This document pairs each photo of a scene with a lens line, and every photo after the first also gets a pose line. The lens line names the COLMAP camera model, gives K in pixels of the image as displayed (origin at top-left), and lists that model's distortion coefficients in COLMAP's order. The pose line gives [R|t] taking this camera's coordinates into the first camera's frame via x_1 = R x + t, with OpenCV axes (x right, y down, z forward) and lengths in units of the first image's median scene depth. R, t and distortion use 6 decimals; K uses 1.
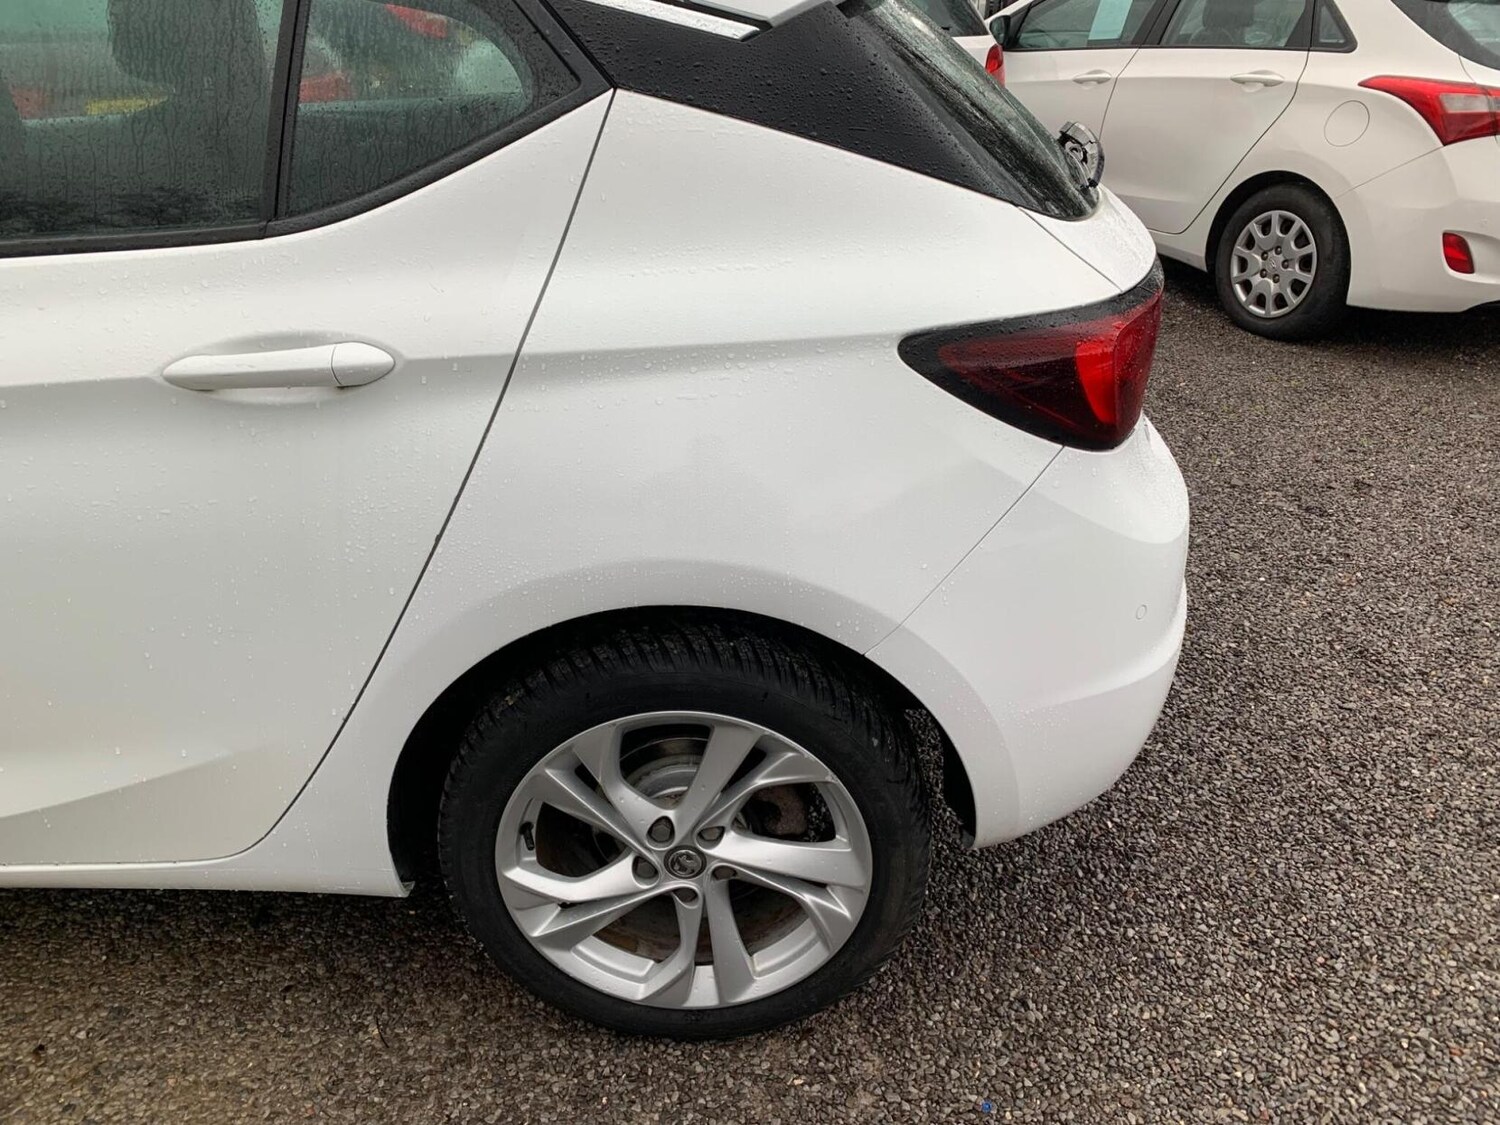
lens RADIAL K [[1144.6, 0, 736.4], [0, 1144.6, 553.6], [0, 0, 1]] dist [0.009186, -0.006225]
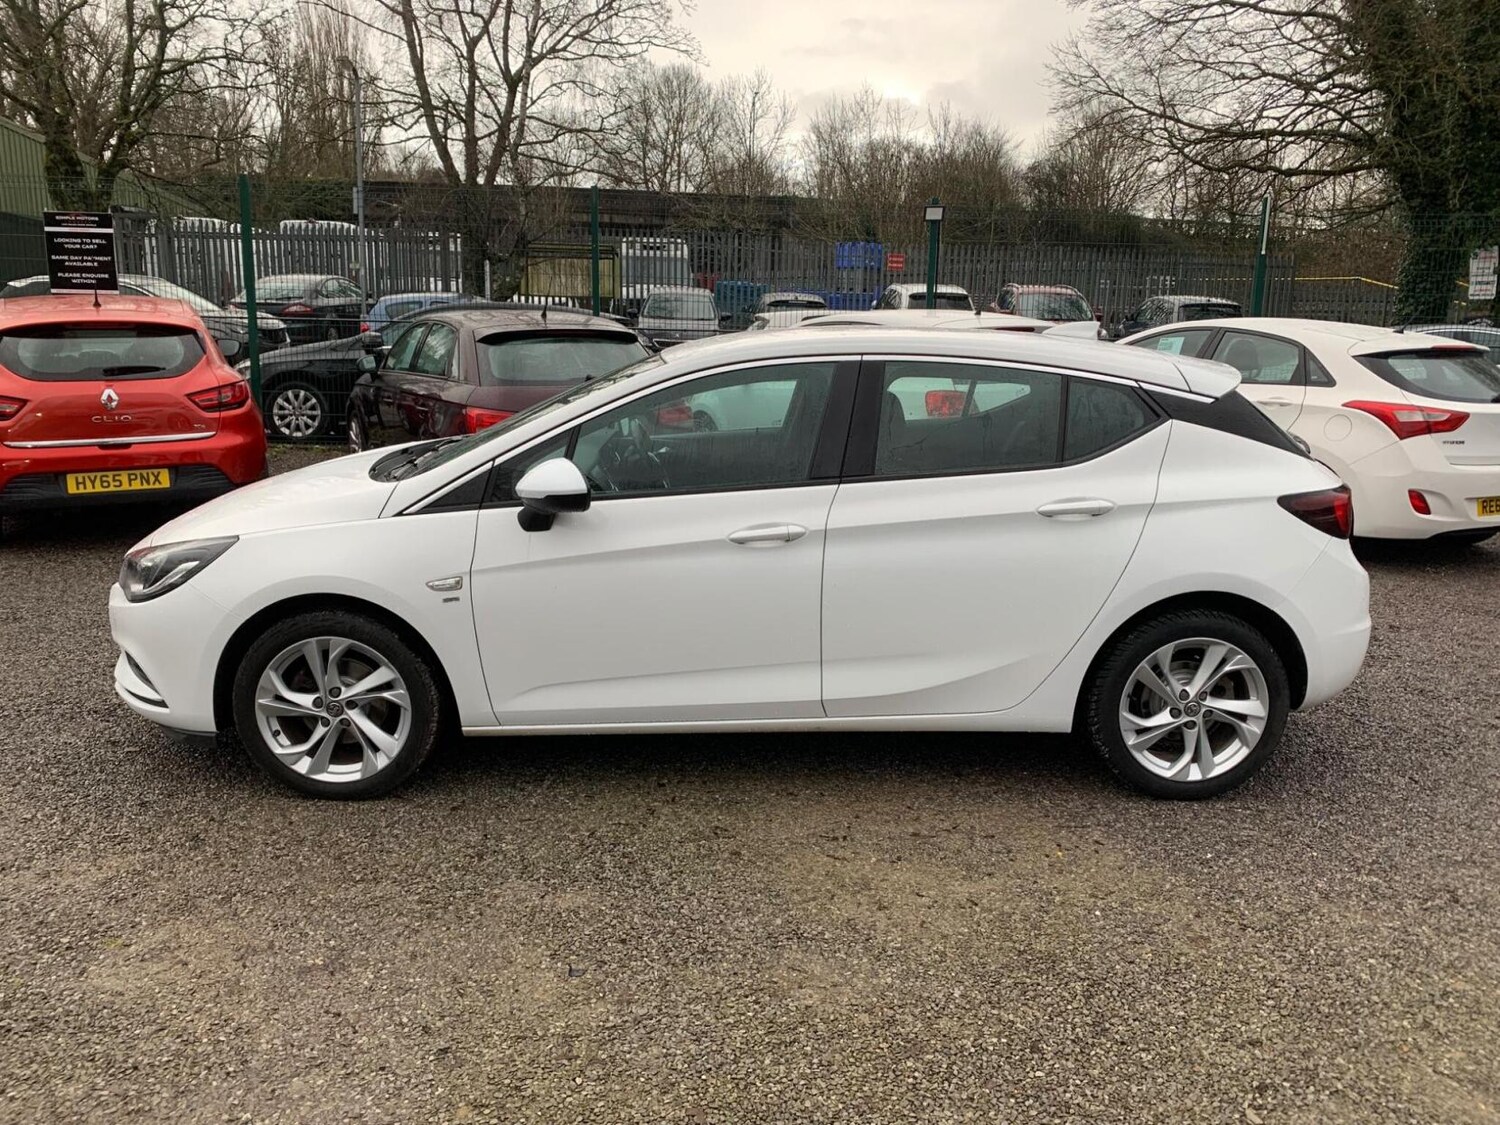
lens RADIAL K [[1034.7, 0, 756.4], [0, 1034.7, 546.3], [0, 0, 1]] dist [-0.003389, 0.002948]
pose [[0.999952, -0.009061, 0.003634, -0.980913], [0.009676, 0.969329, -0.245578, 0.462459], [-0.001297, 0.245601, 0.969370, -1.246995]]
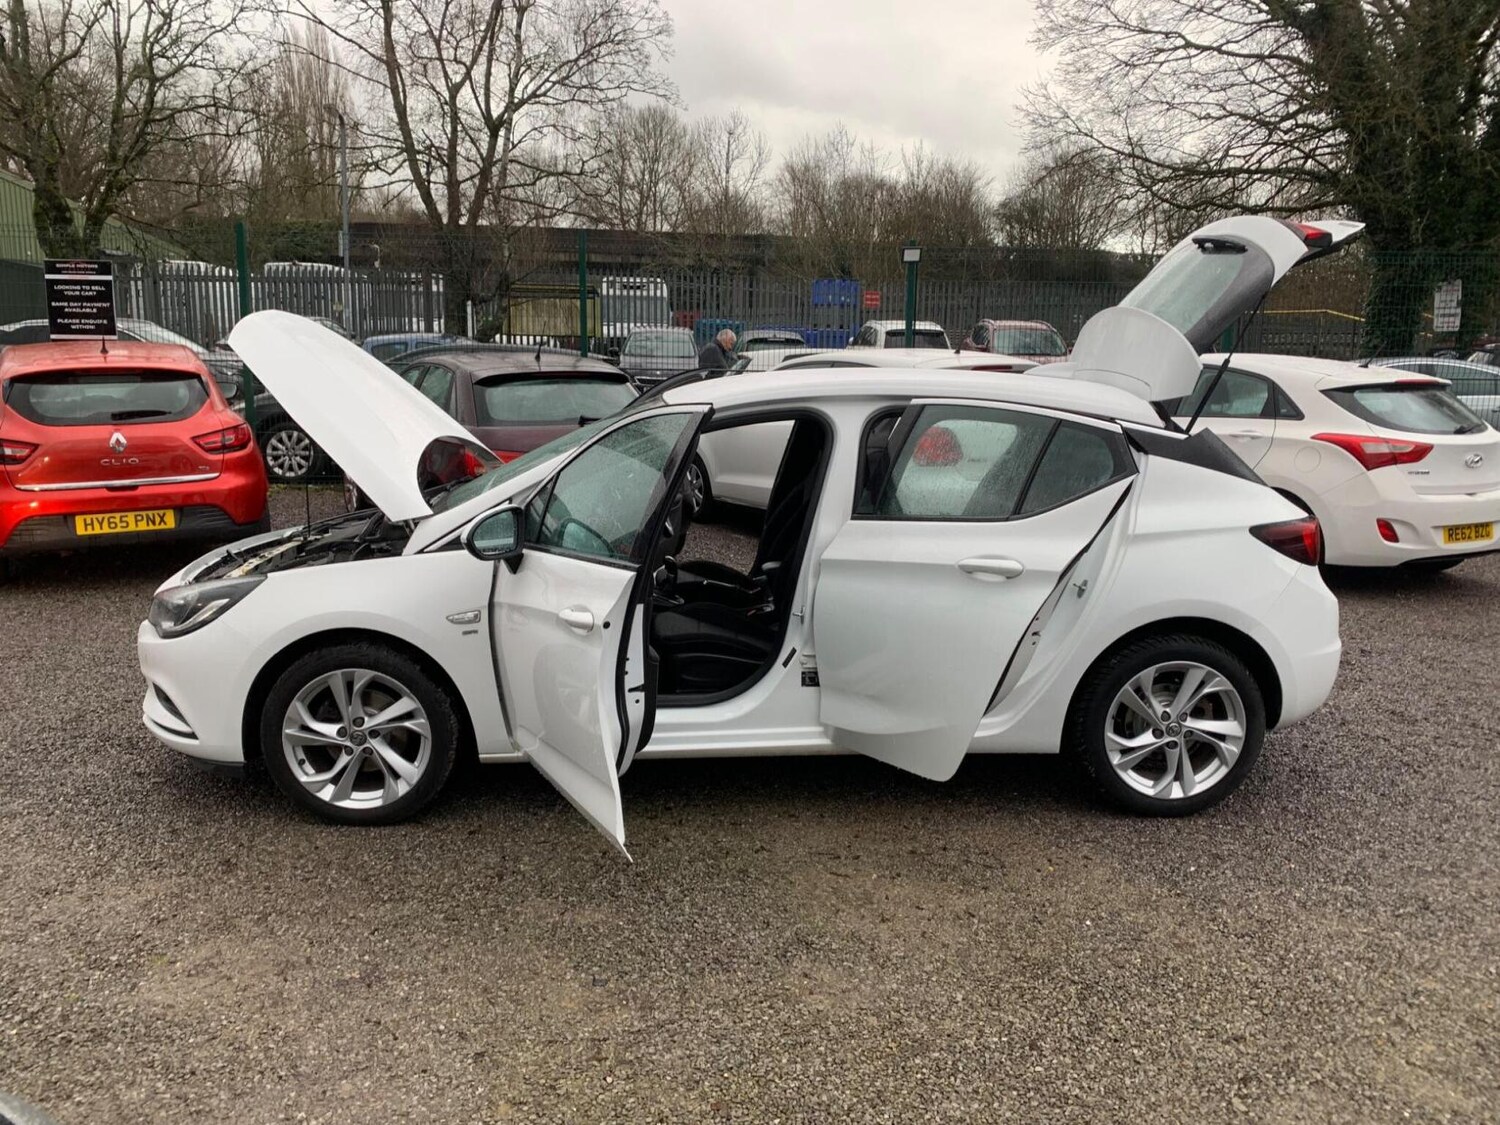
lens RADIAL K [[1027.5, 0, 742.8], [0, 1027.5, 555.6], [0, 0, 1]] dist [-0.003546, 0.002251]
pose [[0.999775, -0.018587, 0.010208, -1.029285], [0.020647, 0.962978, -0.268787, 0.489511], [-0.004835, 0.268938, 0.963145, -1.344717]]
